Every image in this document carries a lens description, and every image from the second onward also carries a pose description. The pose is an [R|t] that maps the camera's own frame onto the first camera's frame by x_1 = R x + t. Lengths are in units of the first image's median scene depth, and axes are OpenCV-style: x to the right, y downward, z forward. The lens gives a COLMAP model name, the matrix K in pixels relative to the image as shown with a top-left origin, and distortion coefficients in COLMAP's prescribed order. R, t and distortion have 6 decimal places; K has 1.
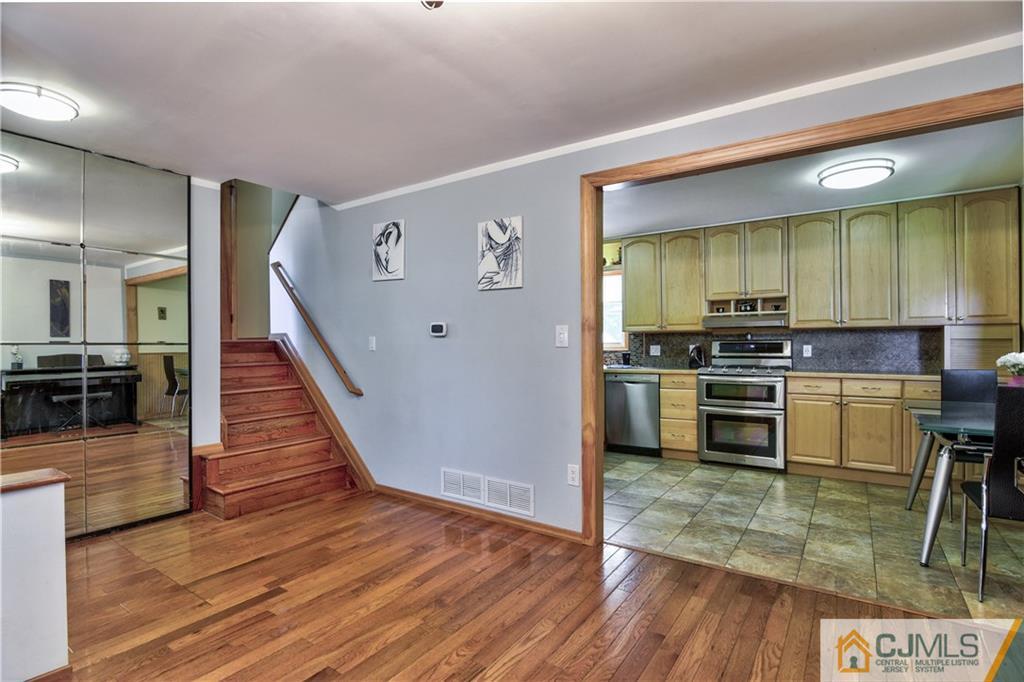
lens RADIAL K [[508.3, 0, 487.8], [0, 508.3, 344.2], [0, 0, 1]] dist [-0.002260, -0.000694]
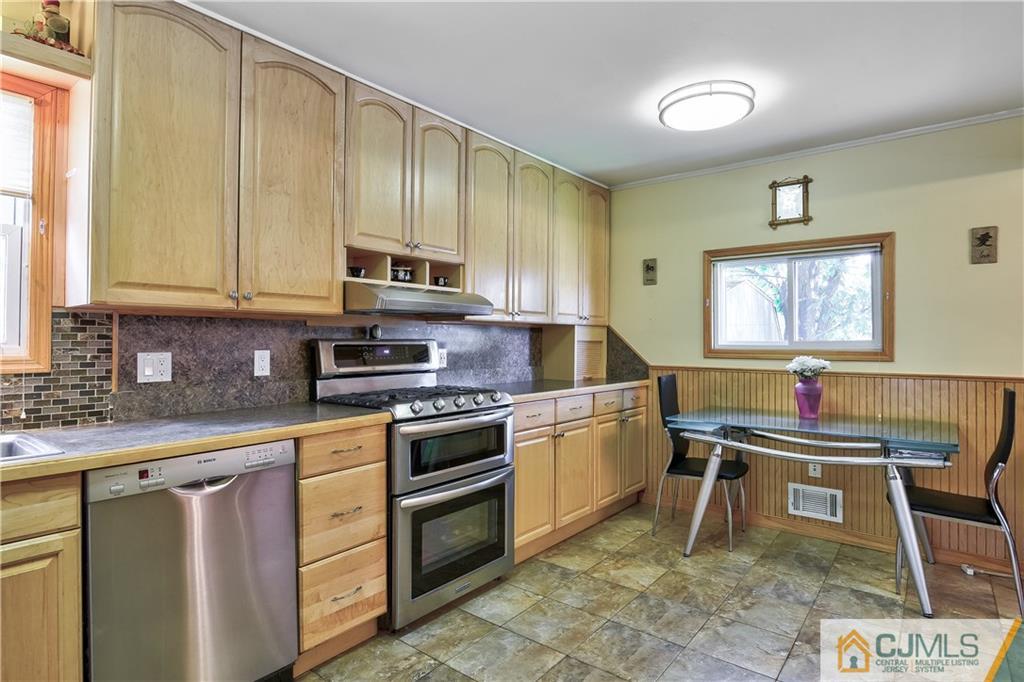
lens RADIAL K [[547.4, 0, 532.0], [0, 547.4, 328.4], [0, 0, 1]] dist [-0.004038, -0.000421]
pose [[0.015803, 0.028943, 0.999456, -0.028486], [-0.000736, 0.999581, -0.028935, -0.003406], [-0.999875, -0.000278, 0.015818, 0.881012]]
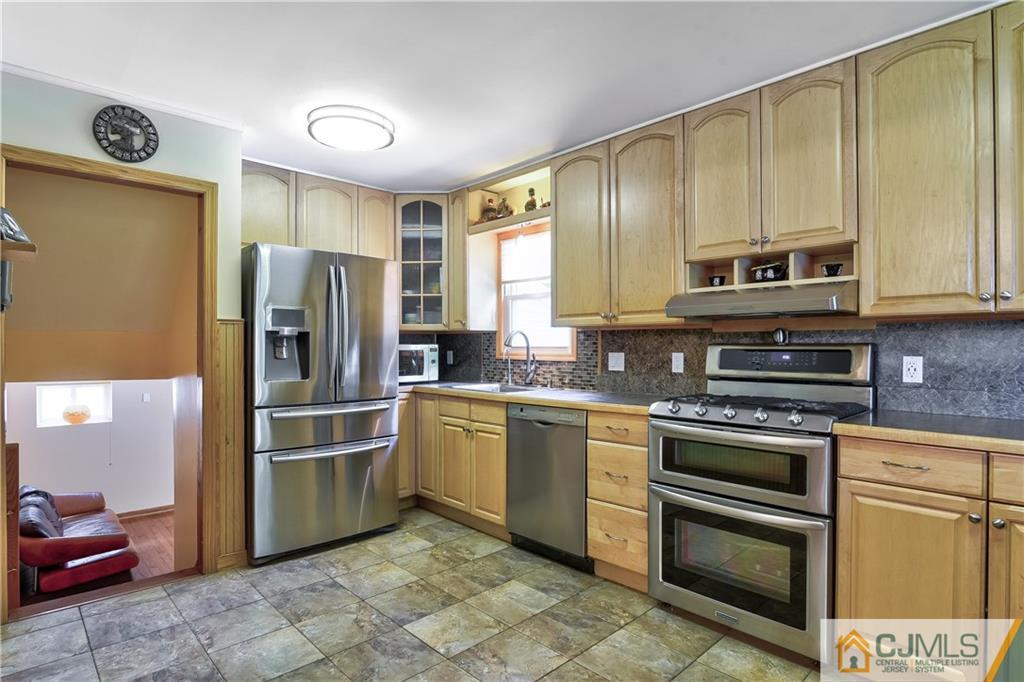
lens RADIAL K [[539.0, 0, 489.0], [0, 539.0, 343.5], [0, 0, 1]] dist [-0.004076, -0.000366]
pose [[0.979636, 0.006192, -0.200685, 0.367091], [-0.007225, 0.999964, -0.004412, -0.004325], [0.200650, 0.005772, 0.979646, 0.479475]]
